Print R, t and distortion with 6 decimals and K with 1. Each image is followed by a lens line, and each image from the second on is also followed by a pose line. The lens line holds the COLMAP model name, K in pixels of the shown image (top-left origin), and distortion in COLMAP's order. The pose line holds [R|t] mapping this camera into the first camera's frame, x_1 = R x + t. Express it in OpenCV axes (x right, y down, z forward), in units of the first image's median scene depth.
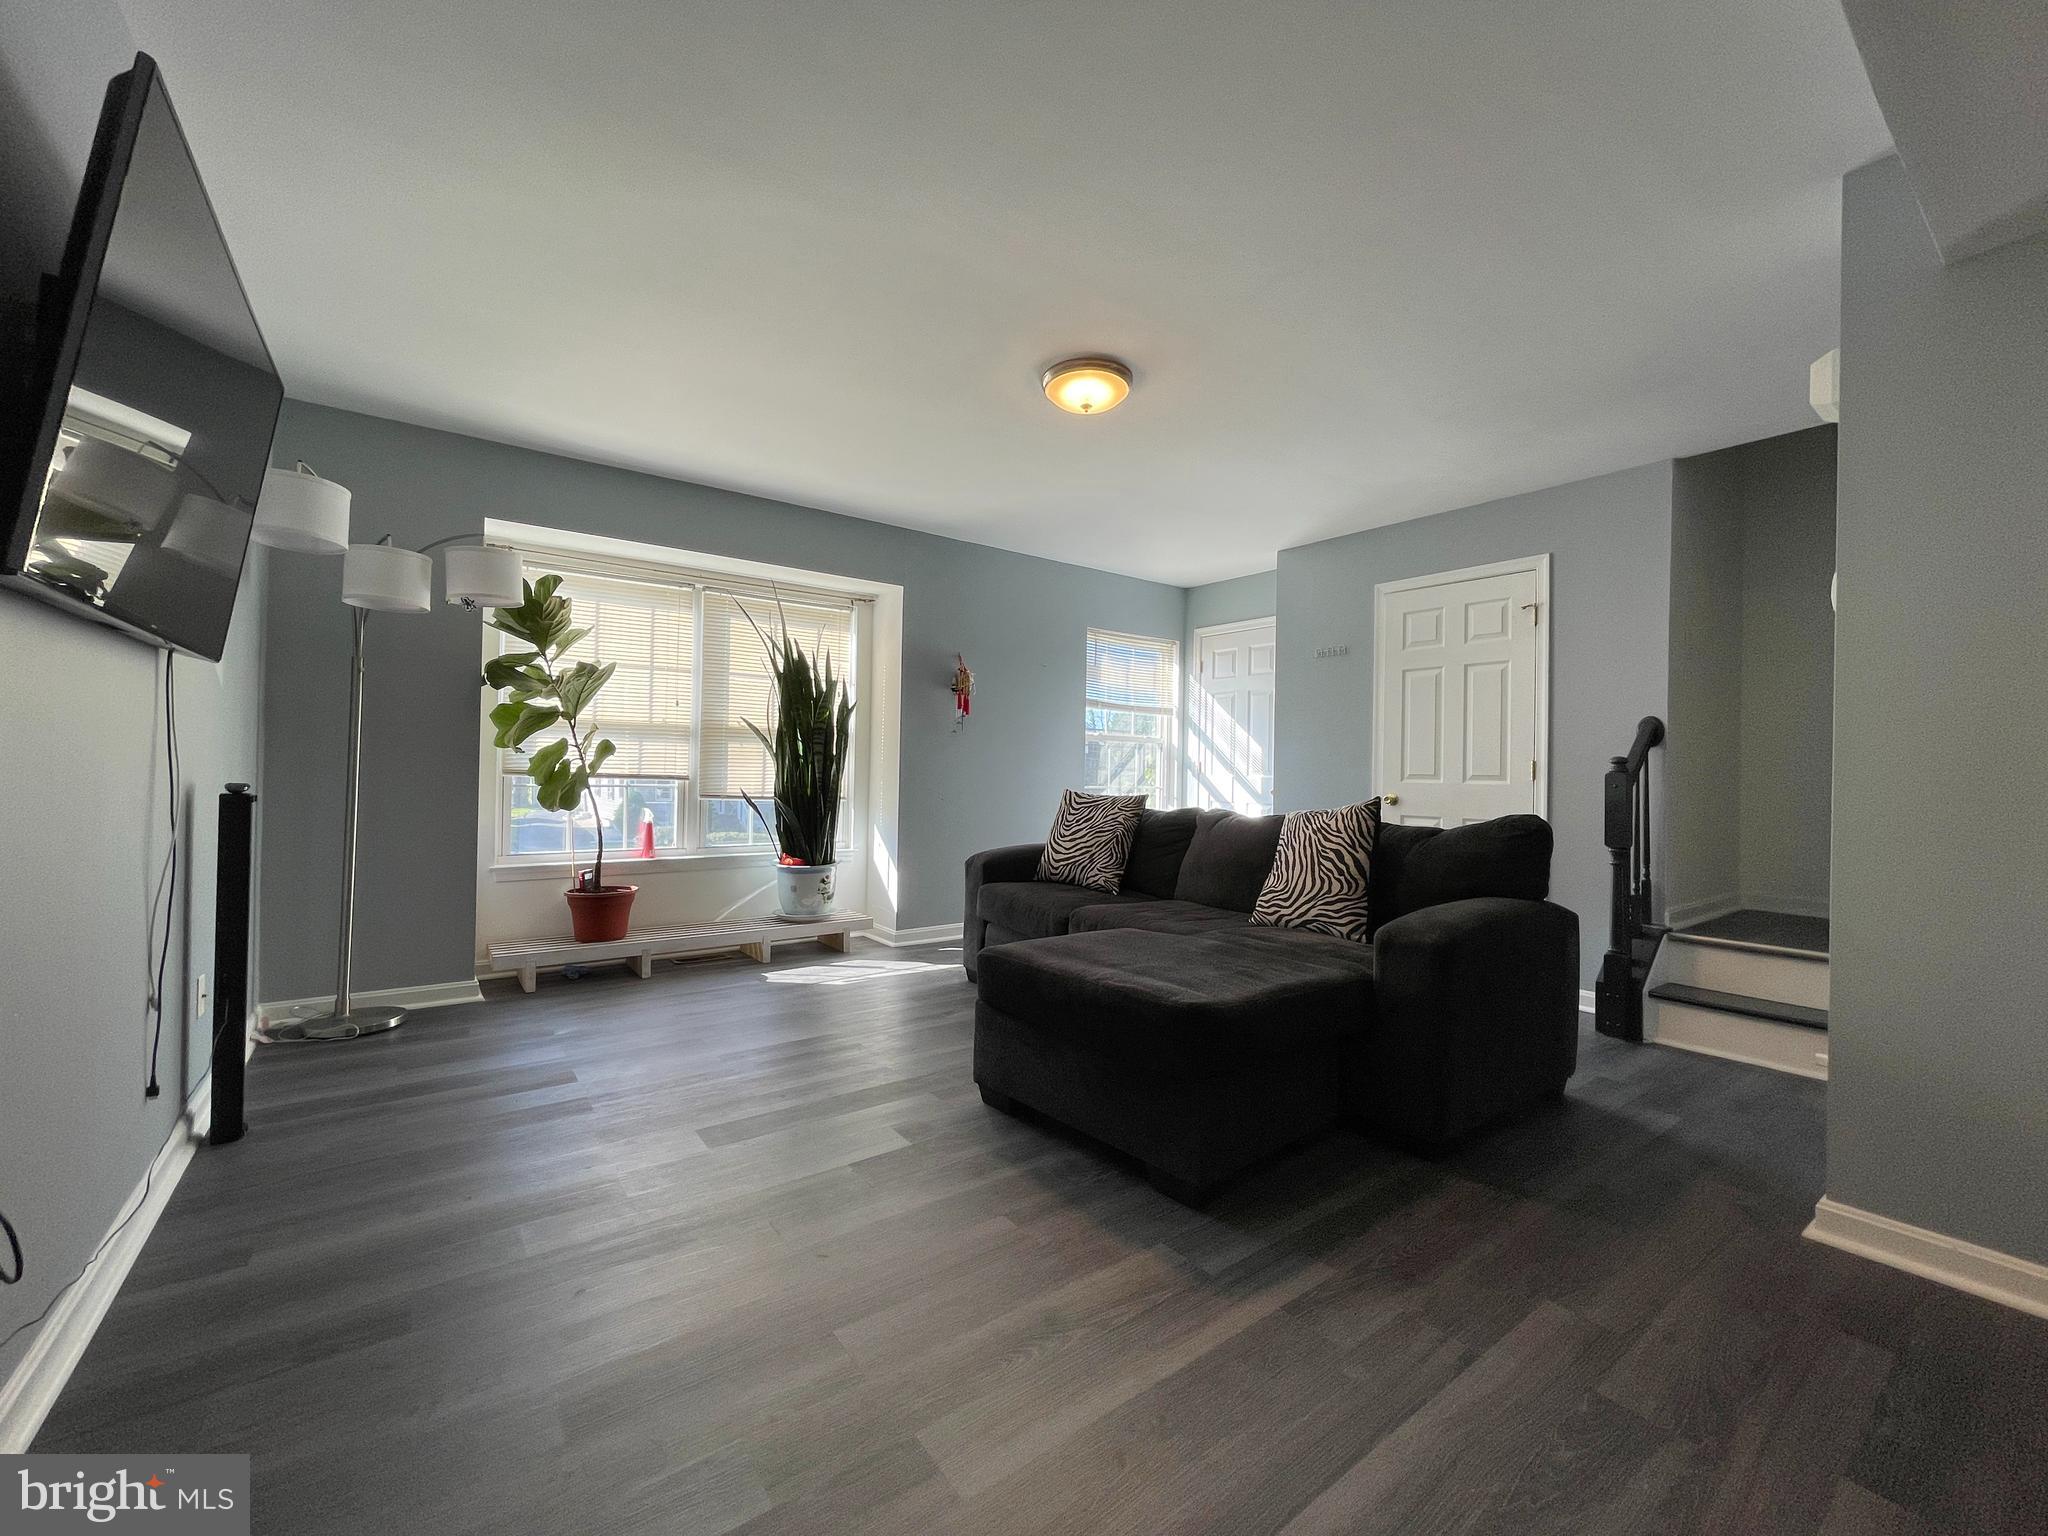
lens RADIAL K [[829.0, 0, 1030.9], [0, 829.0, 768.0], [0, 0, 1]] dist [-0.001981, 0.000069]
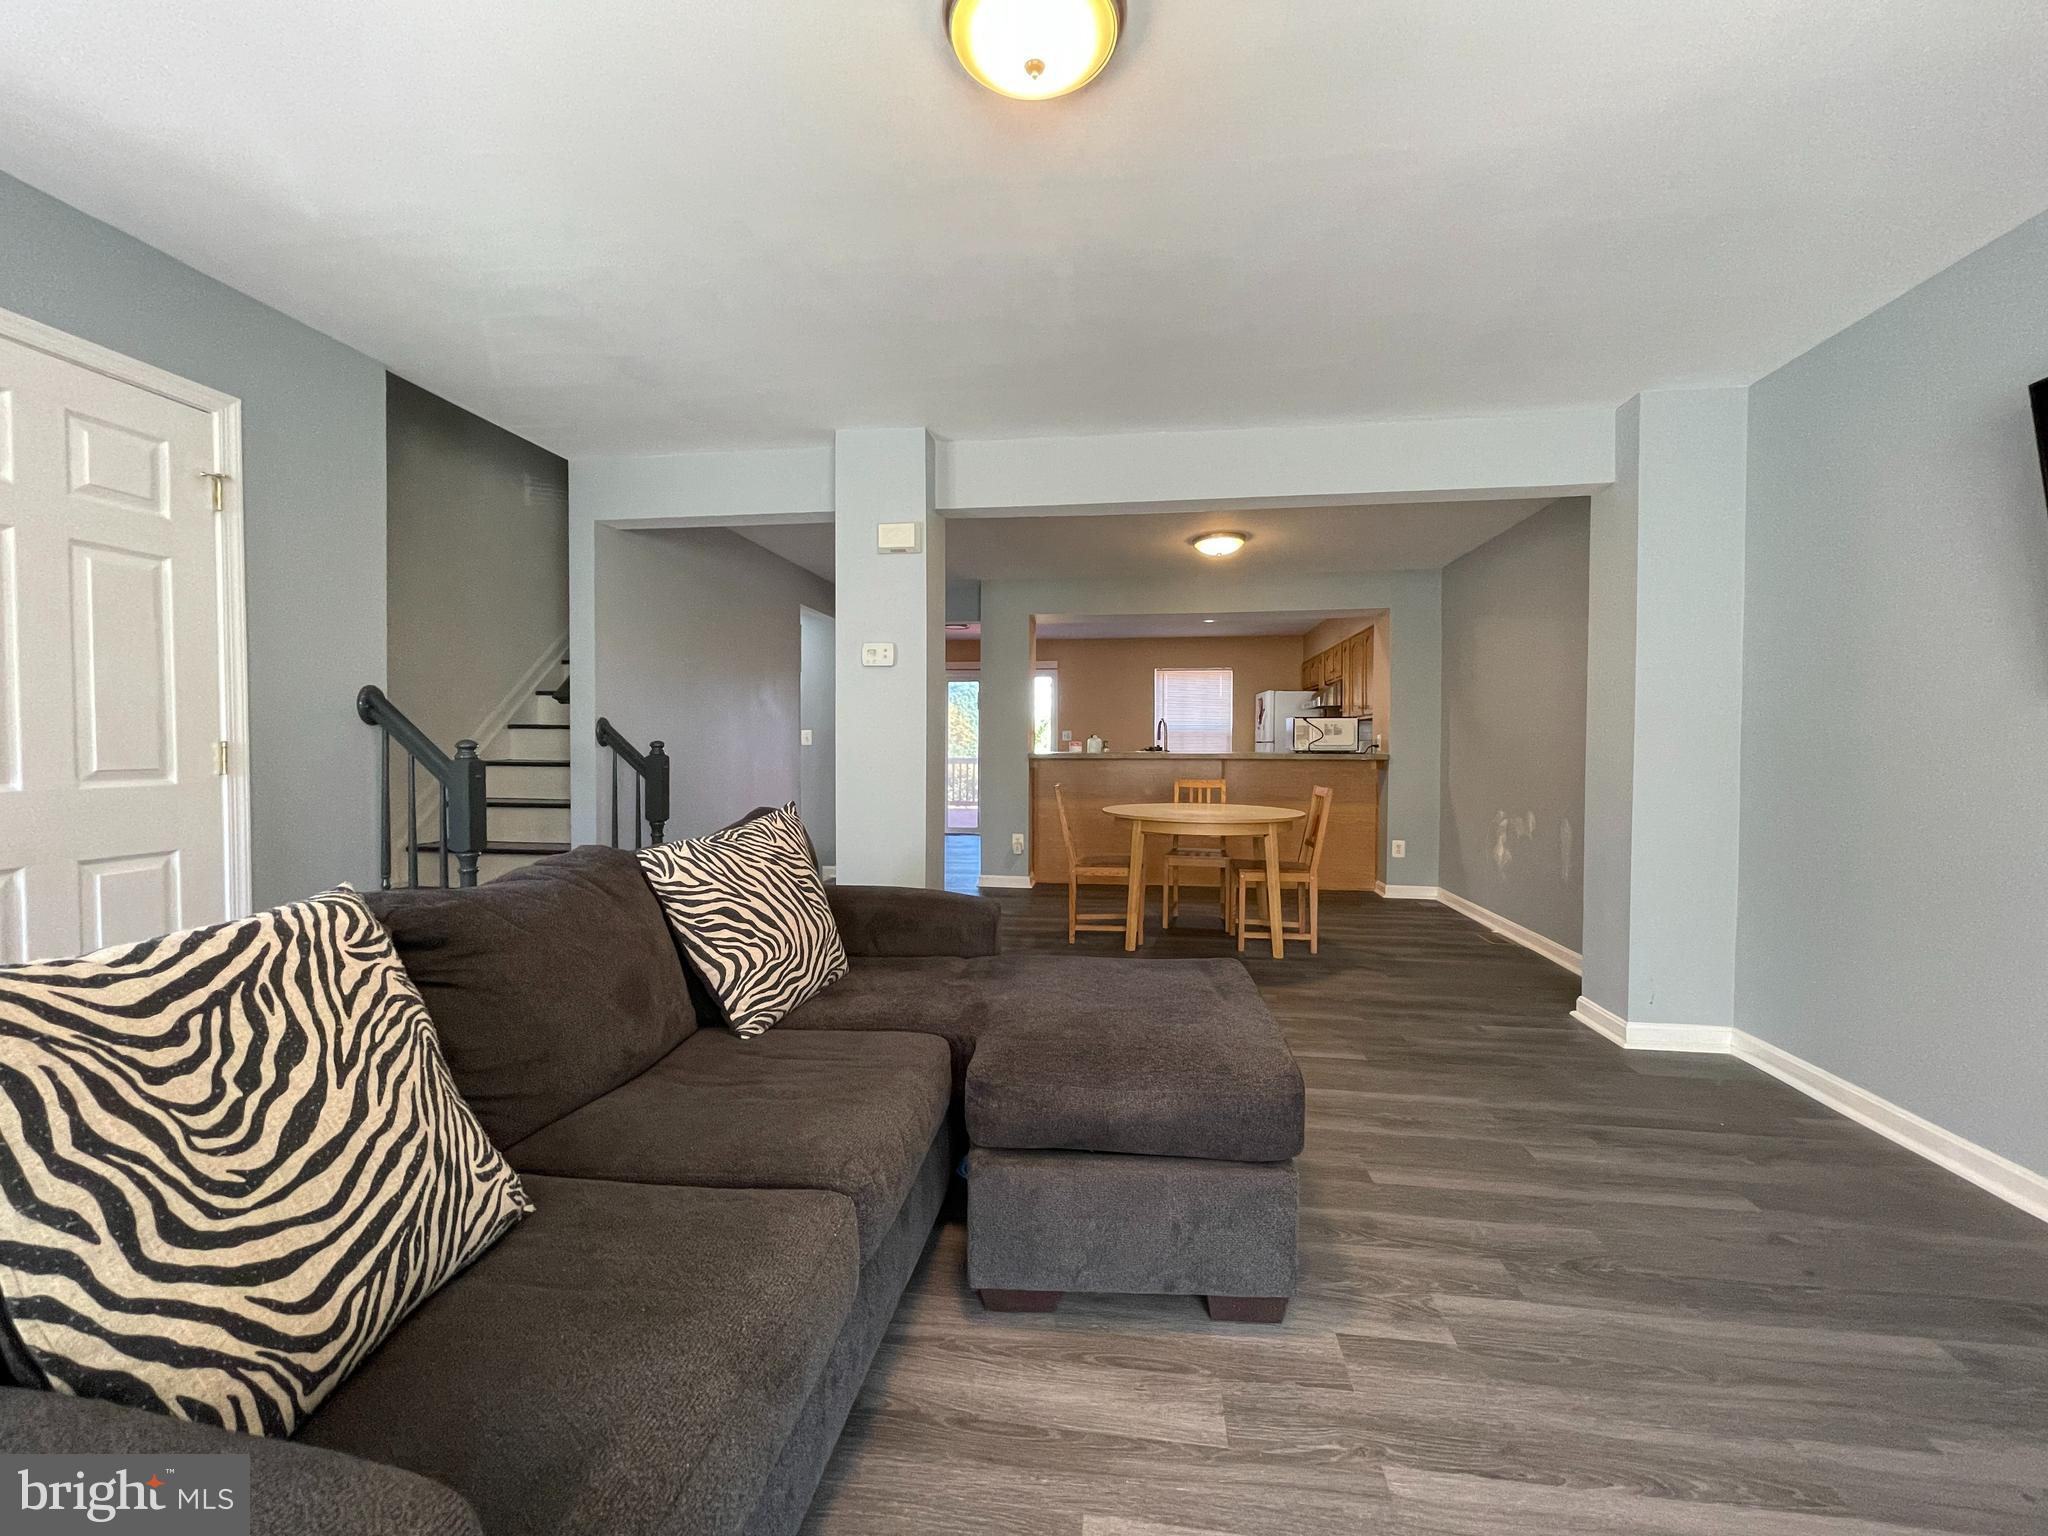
lens RADIAL K [[841.6, 0, 1034.1], [0, 841.6, 766.6], [0, 0, 1]] dist [0.002075, 0.000465]
pose [[-0.717286, -0.036698, 0.695812, -0.235598], [-0.020373, 0.999290, 0.031702, -0.022600], [-0.696481, 0.008564, -0.717524, 1.059608]]
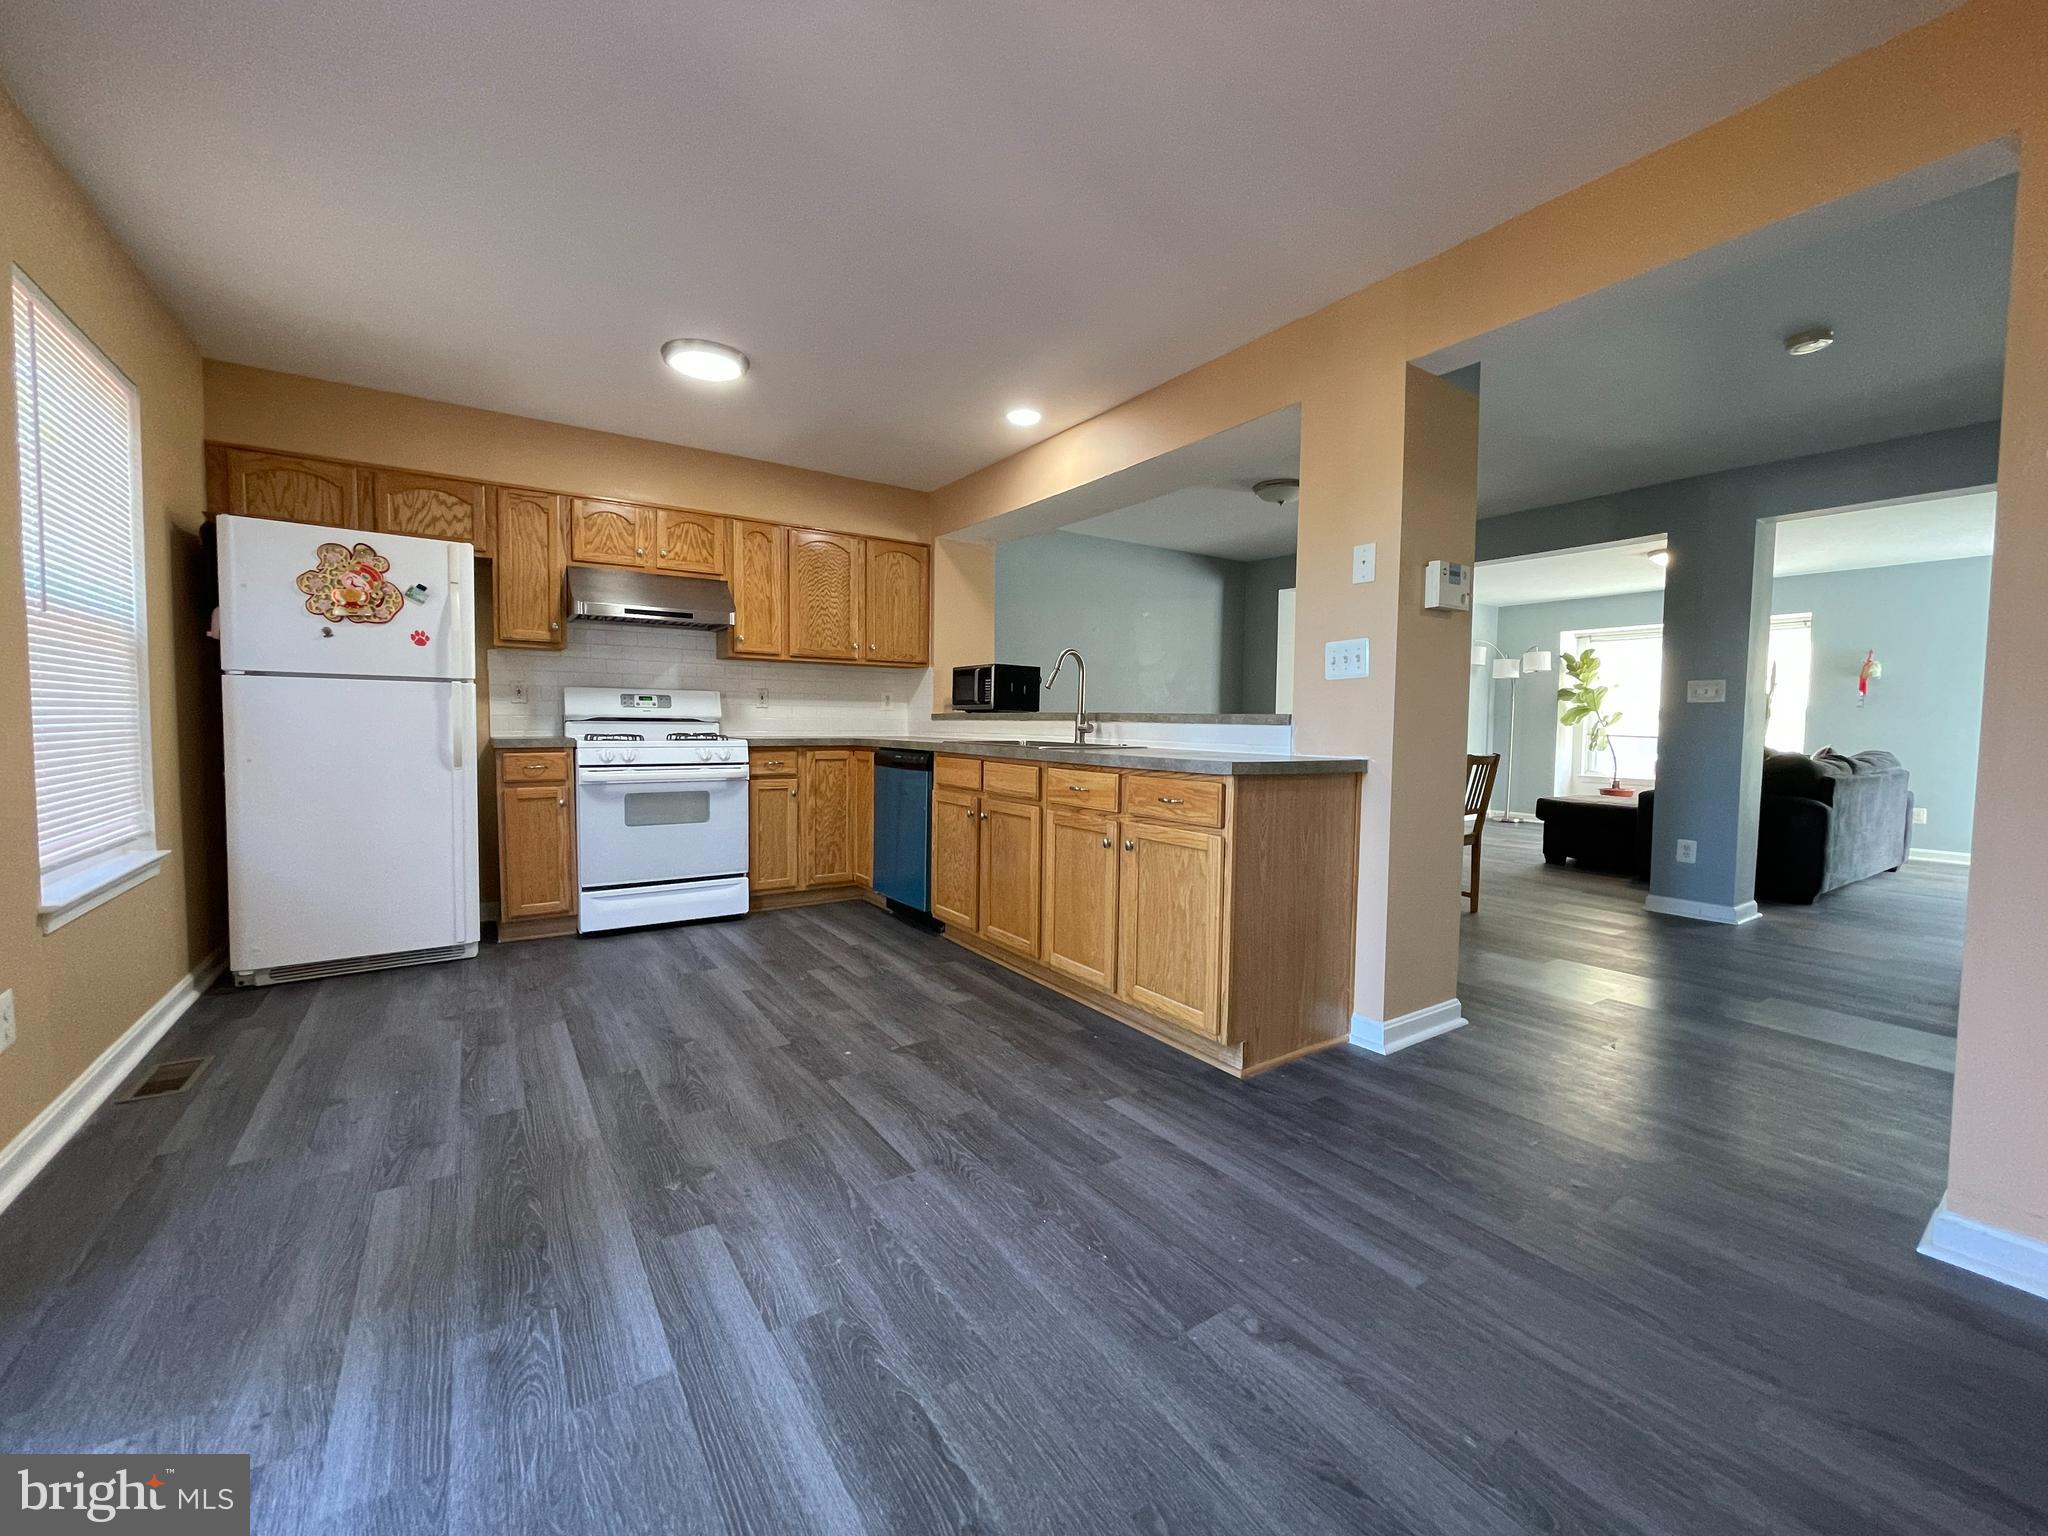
lens RADIAL K [[829.0, 0, 1030.9], [0, 829.0, 768.0], [0, 0, 1]] dist [-0.001981, 0.000069]
pose [[-0.035223, 0.035690, -0.998742, 1.792571], [-0.008634, 0.999314, 0.036015, 0.030127], [0.999342, 0.009892, -0.034891, -0.475224]]
